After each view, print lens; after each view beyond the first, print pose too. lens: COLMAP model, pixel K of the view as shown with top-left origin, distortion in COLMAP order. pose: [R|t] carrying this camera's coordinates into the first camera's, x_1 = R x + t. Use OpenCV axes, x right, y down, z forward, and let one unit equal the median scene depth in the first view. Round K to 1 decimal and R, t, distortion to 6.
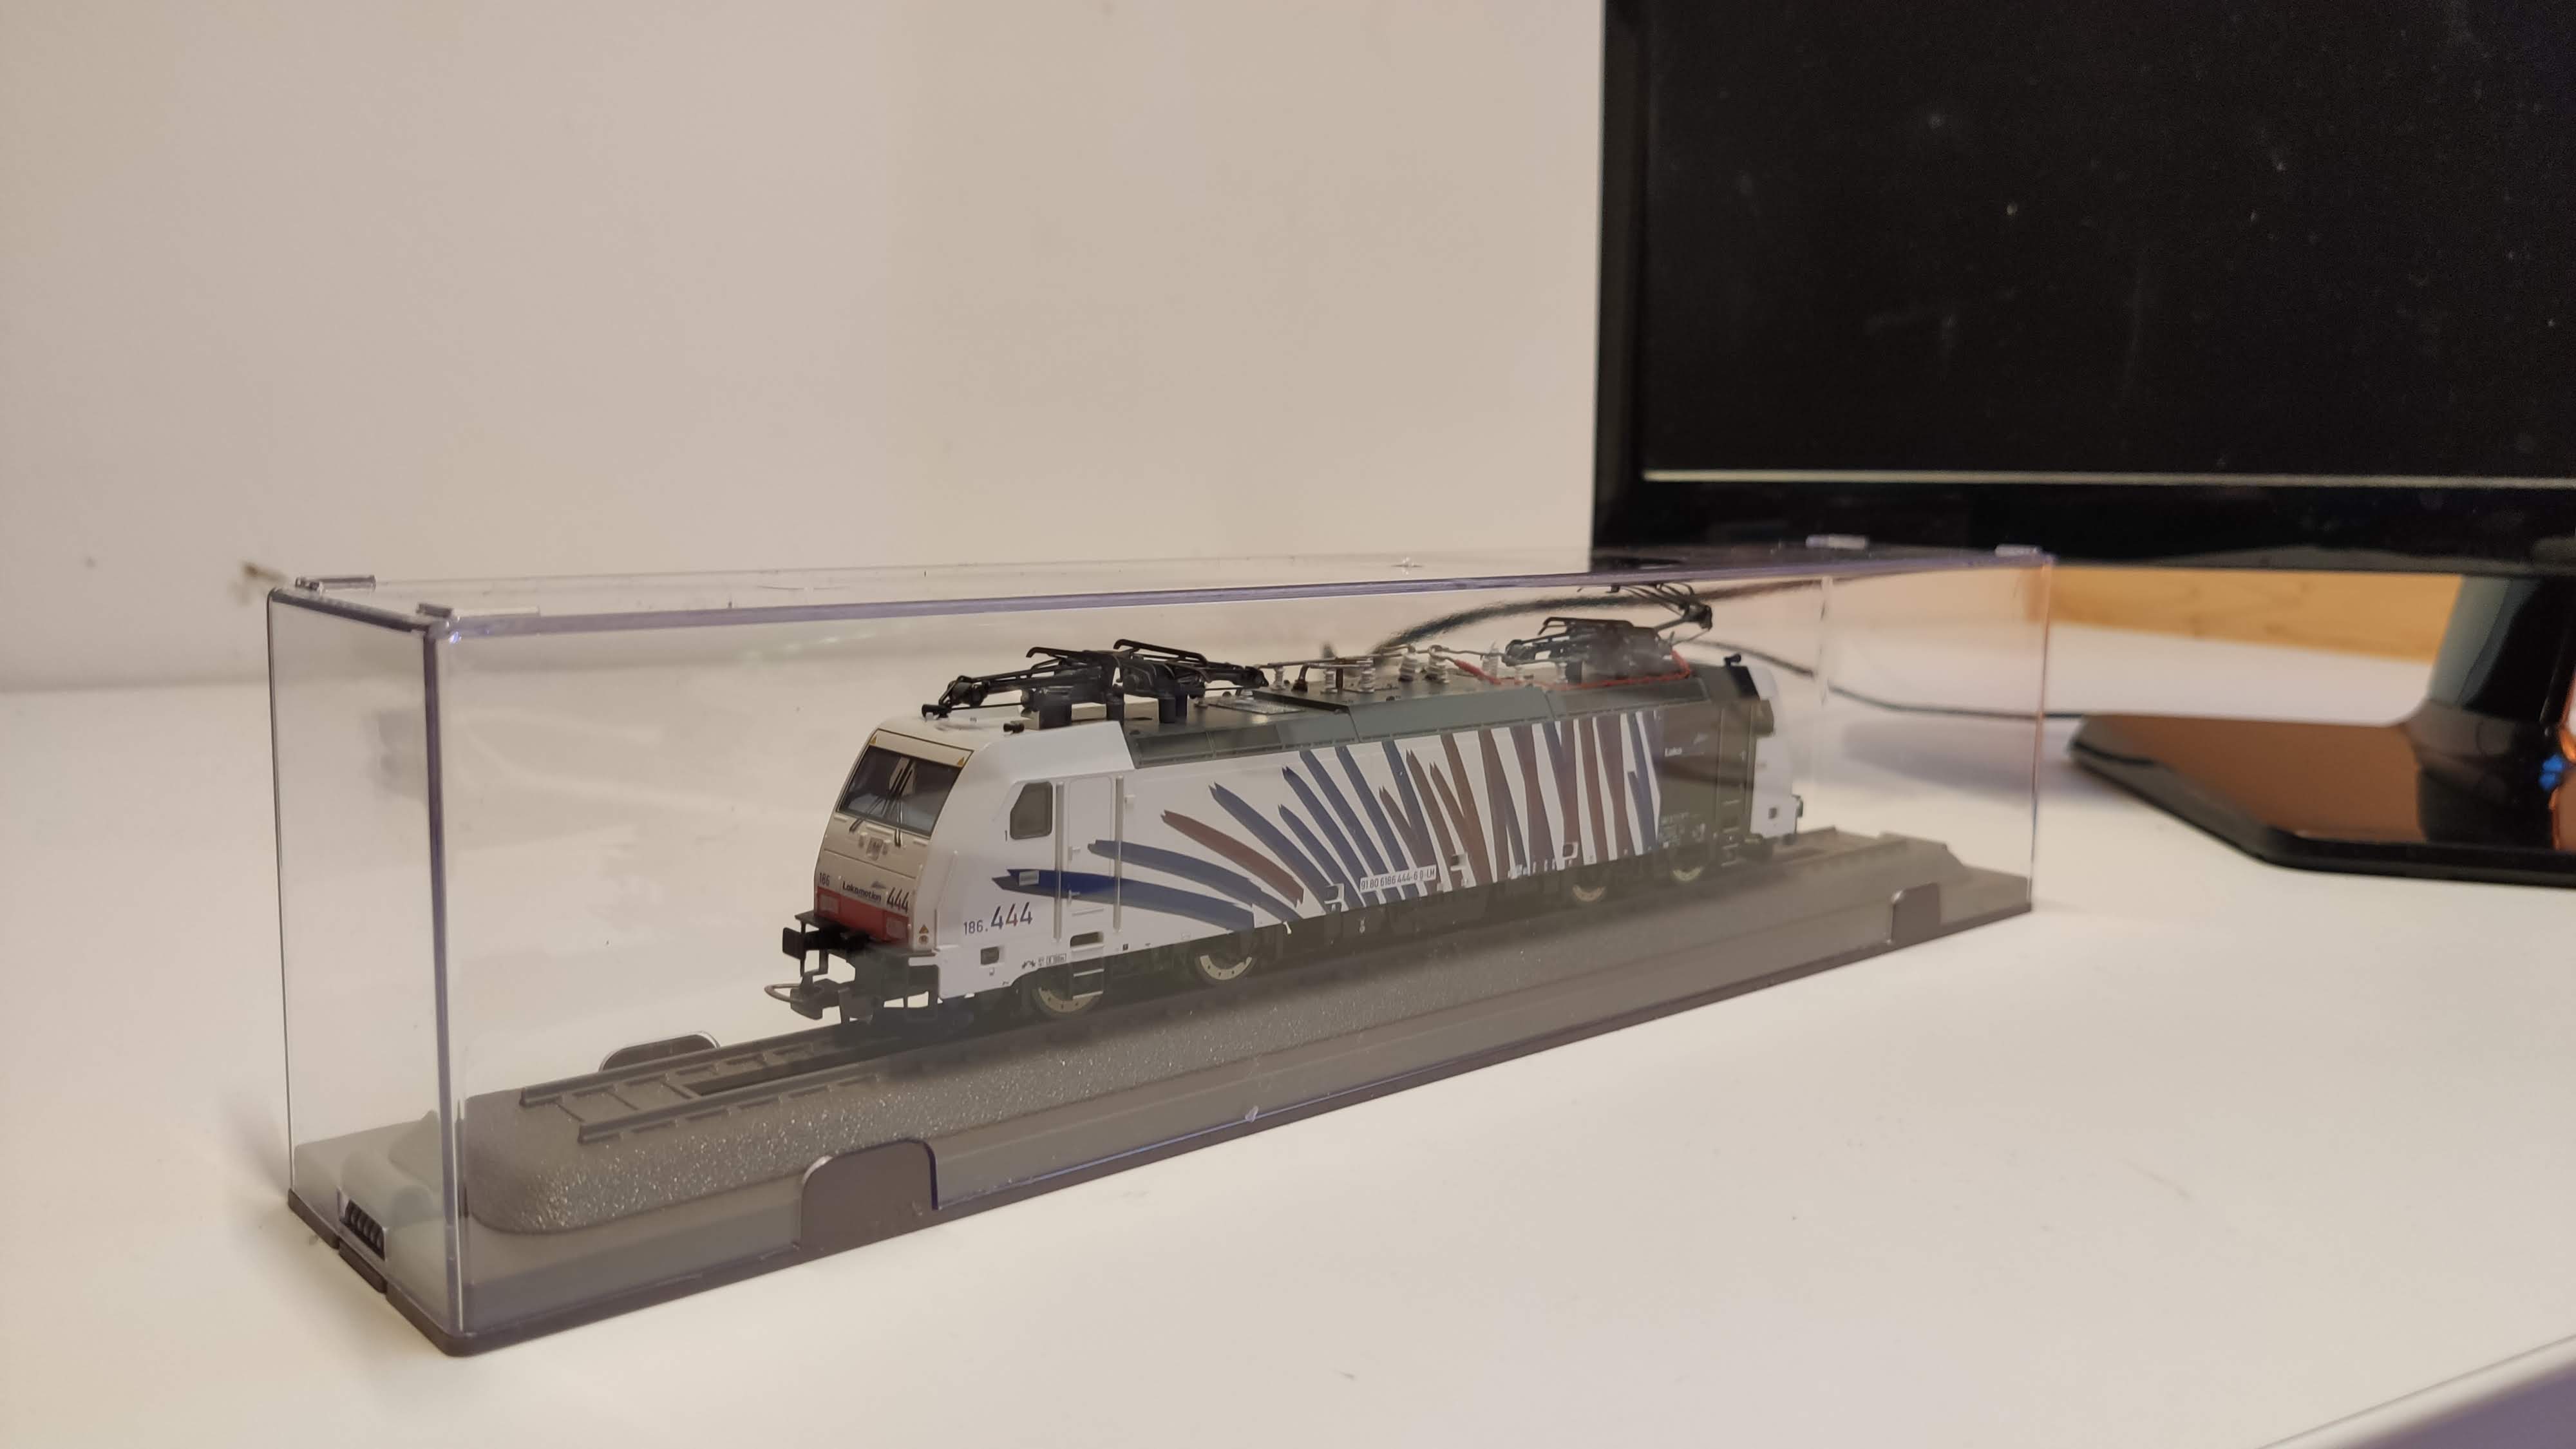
lens RADIAL K [[1934.7, 0, 1288.0], [0, 1934.7, 724.5], [0, 0, 1]] dist [0.000240, -0.001535]
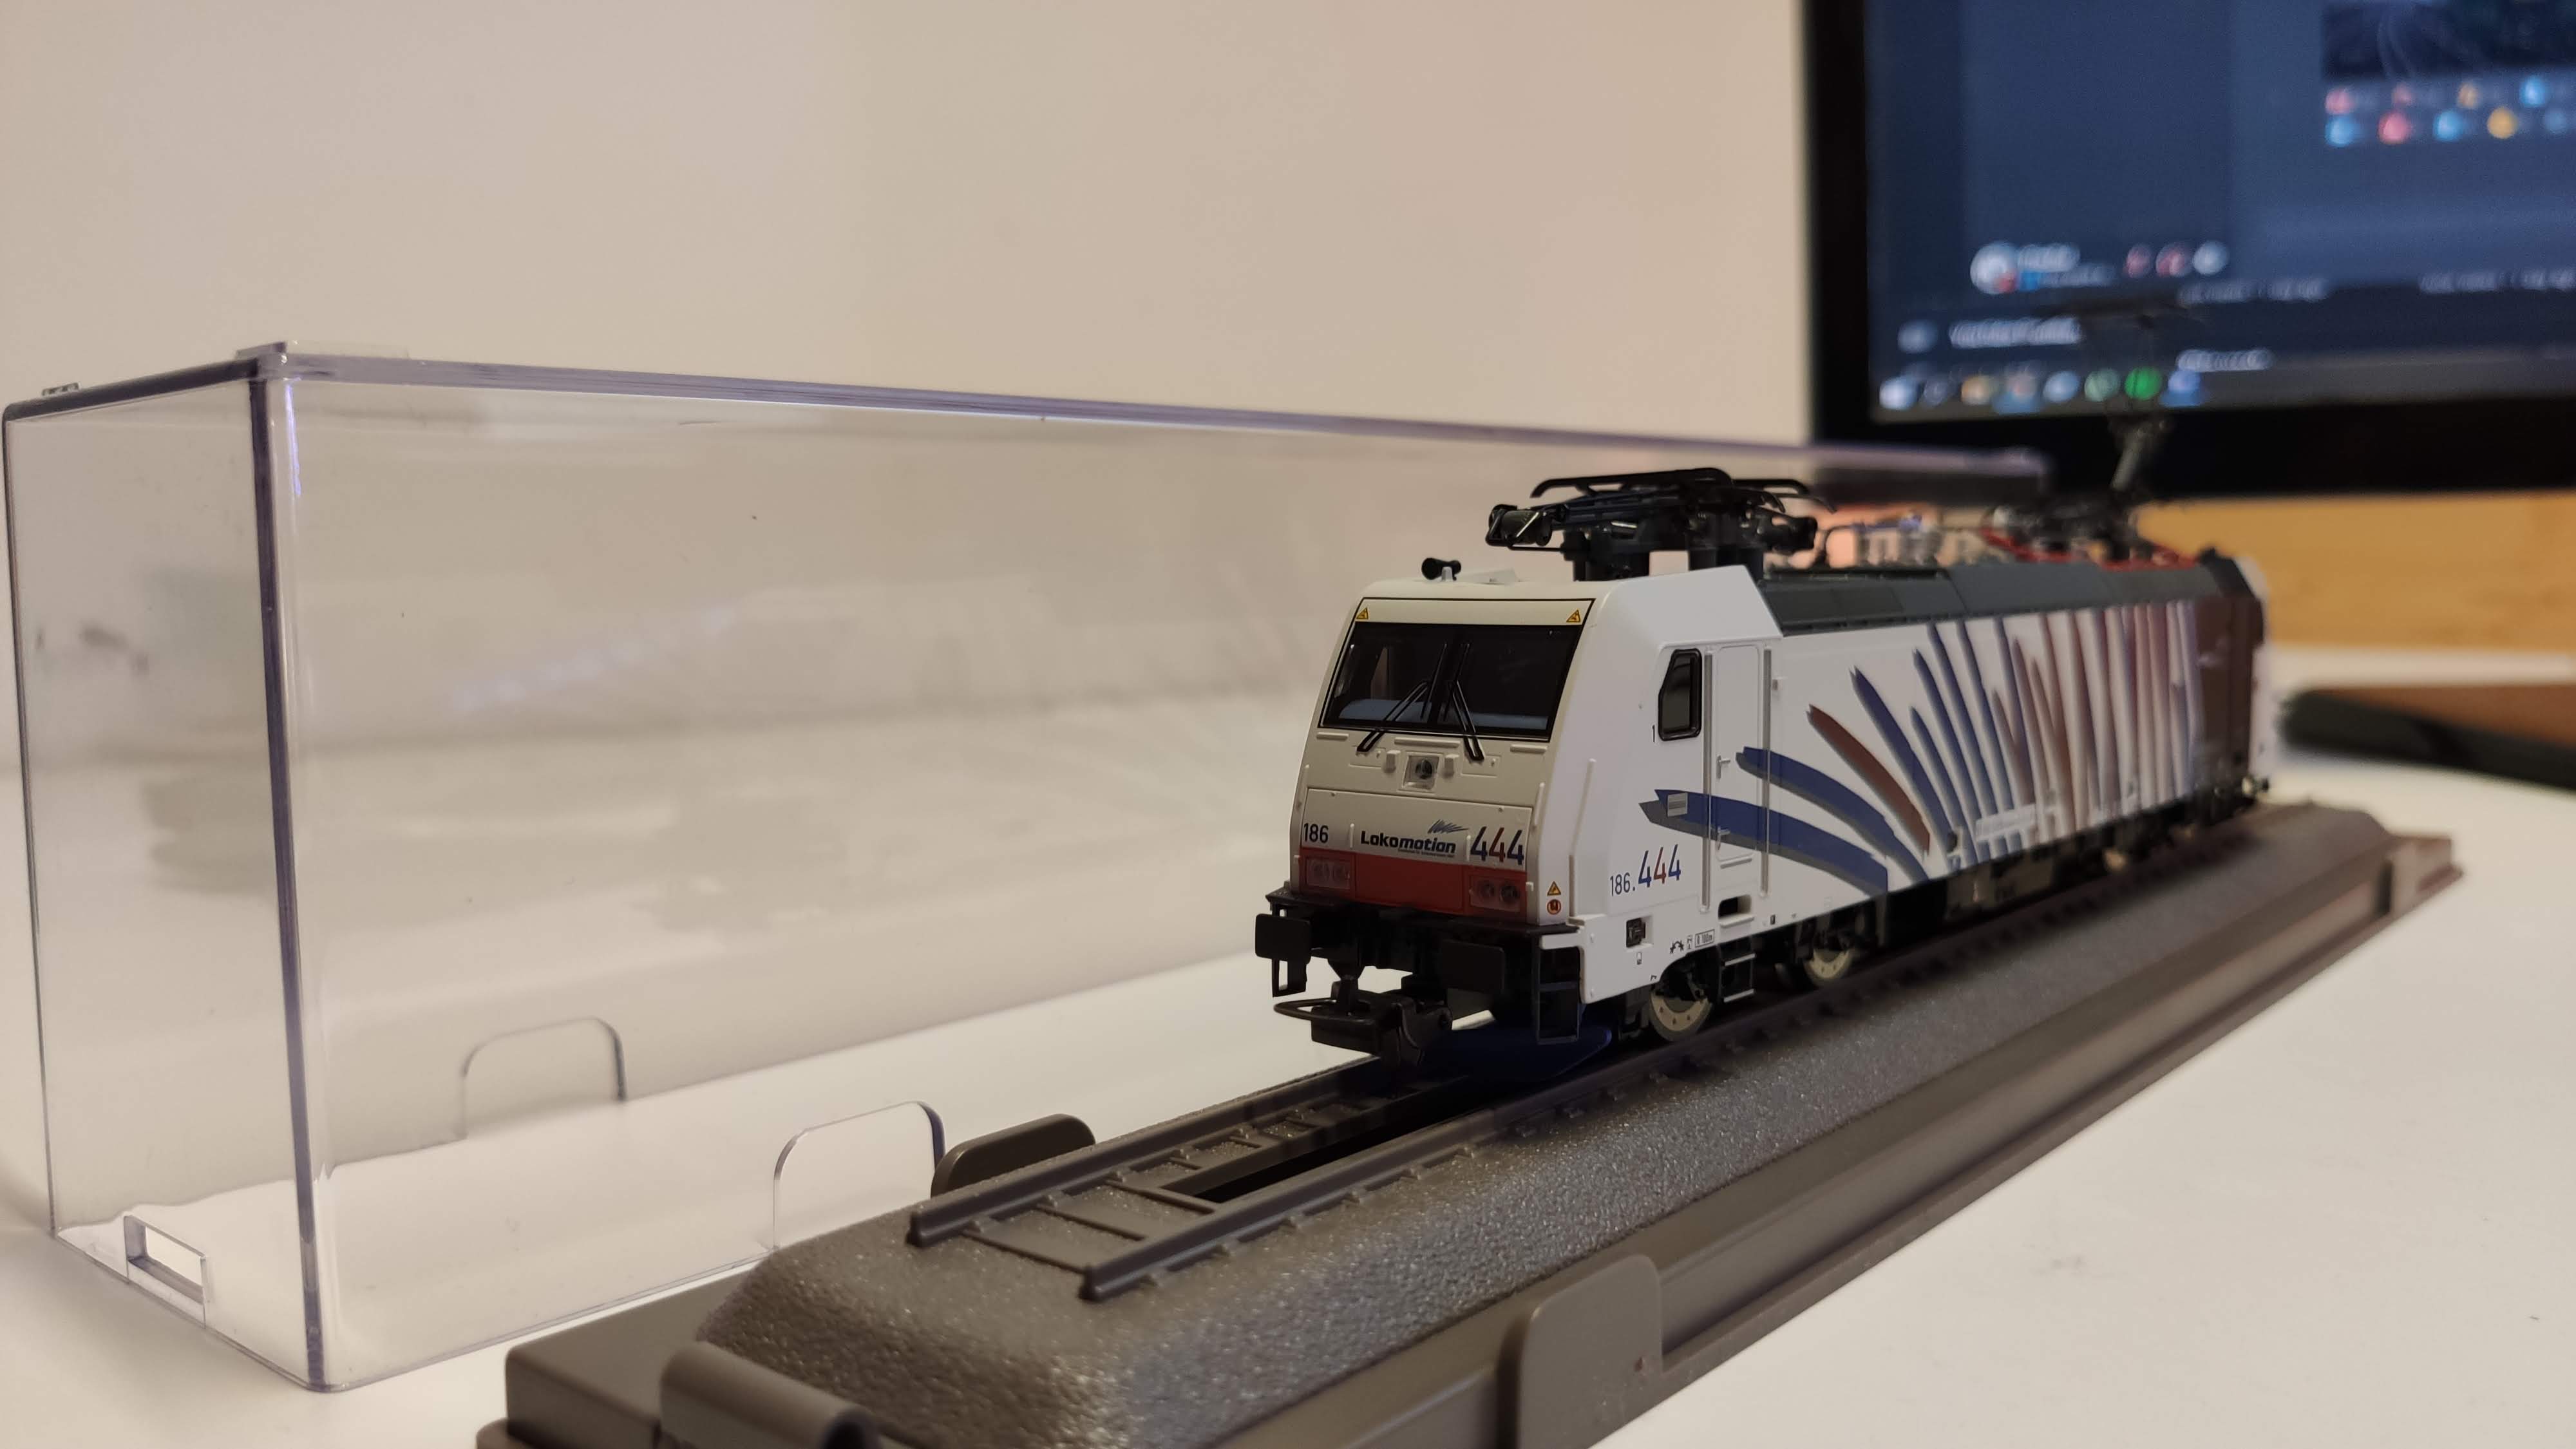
lens RADIAL K [[1934.7, 0, 1288.0], [0, 1934.7, 724.5], [0, 0, 1]] dist [0.000240, -0.001535]
pose [[0.985522, -0.044092, 0.163714, -0.347696], [0.055753, 0.996172, -0.067331, 0.086478], [-0.160119, 0.075484, 0.984207, 0.401058]]
